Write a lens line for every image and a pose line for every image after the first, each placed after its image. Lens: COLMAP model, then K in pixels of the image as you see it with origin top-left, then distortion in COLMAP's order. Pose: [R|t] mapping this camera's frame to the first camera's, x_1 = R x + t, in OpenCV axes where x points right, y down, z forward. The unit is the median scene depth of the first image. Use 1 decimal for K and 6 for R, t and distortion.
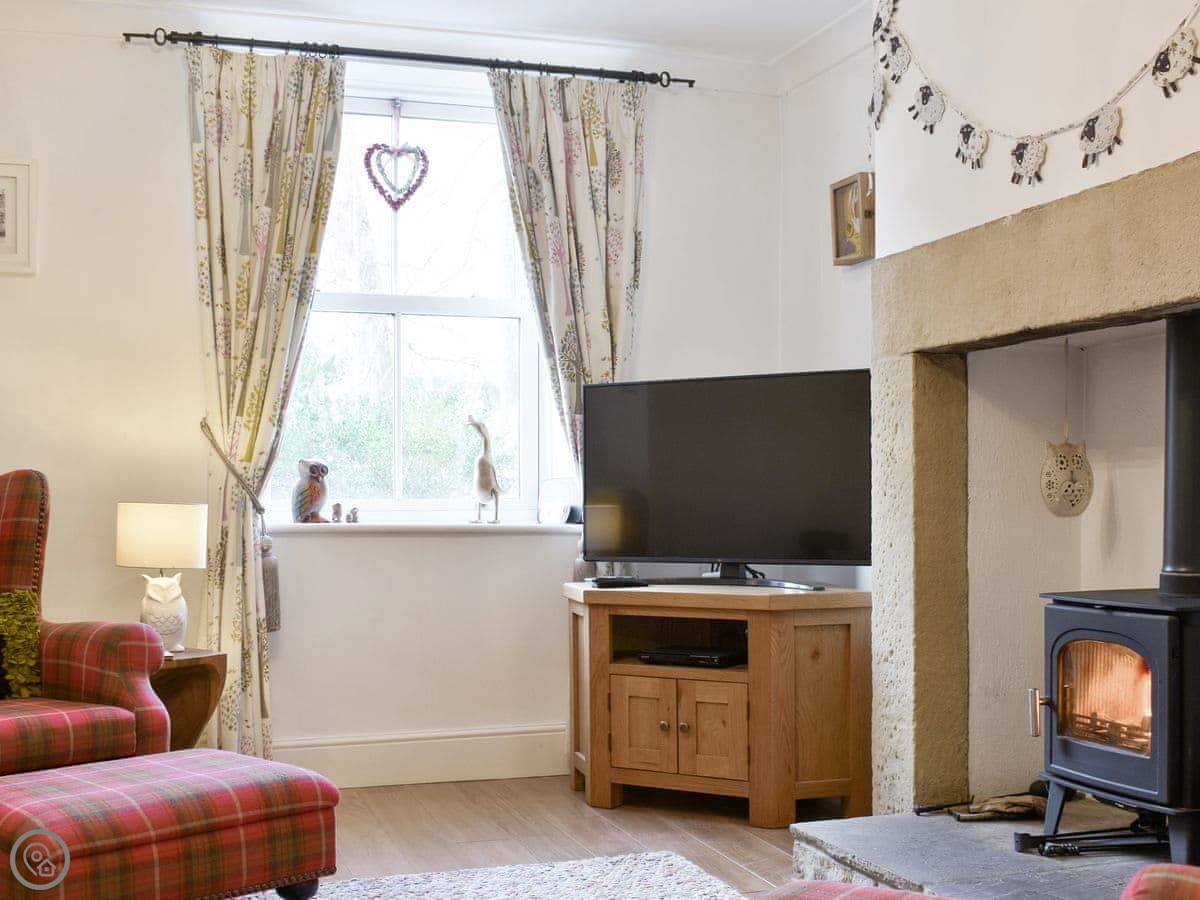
lens RADIAL K [[1449.7, 0, 599.9], [0, 1449.7, 529.4], [0, 0, 1]] dist [-0.075763, -0.015022]
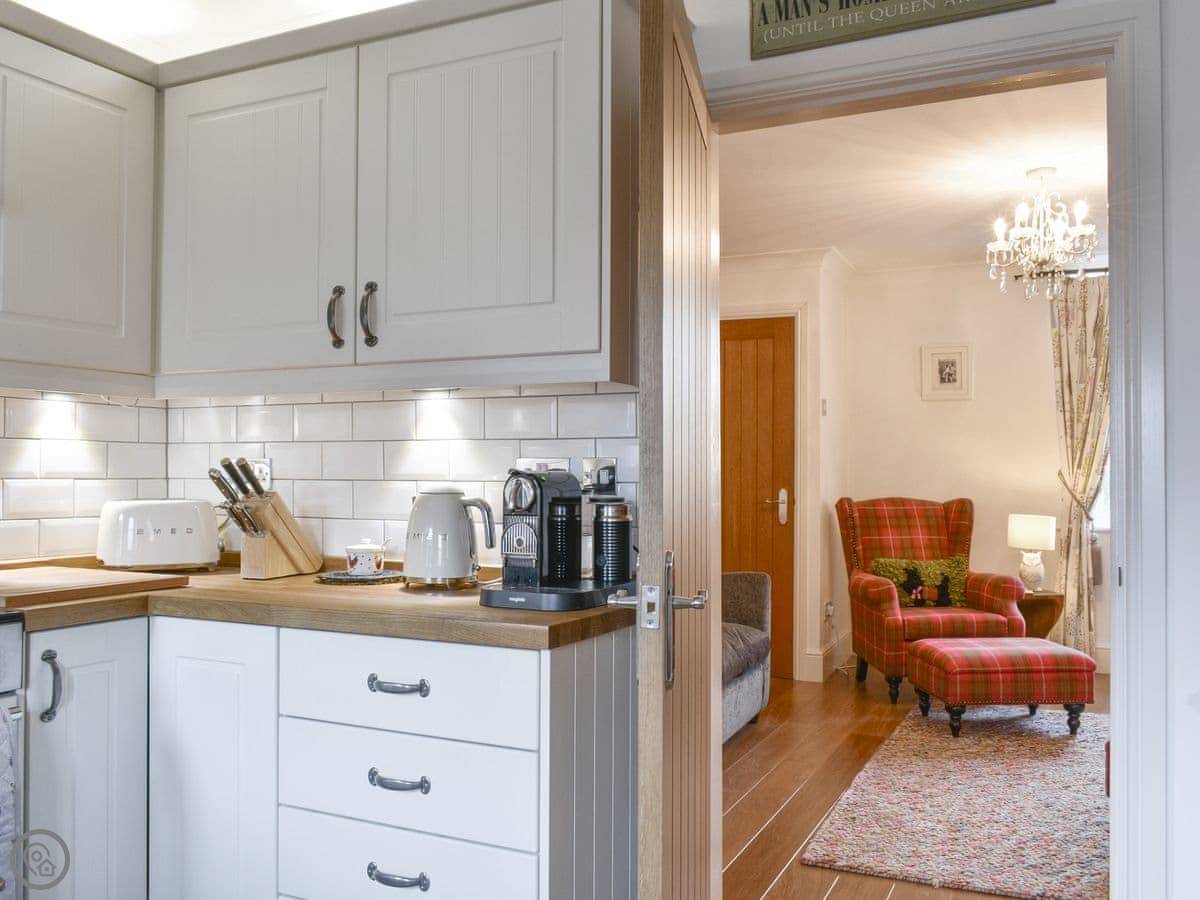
lens RADIAL K [[1024.5, 0, 570.2], [0, 1024.5, 446.3], [0, 0, 1]] dist [-0.036044, -0.002934]
pose [[0.701554, -0.008374, -0.712567, 0.232373], [-0.025902, 0.998971, -0.037242, -0.042175], [0.712146, 0.044584, 0.700615, -0.411479]]
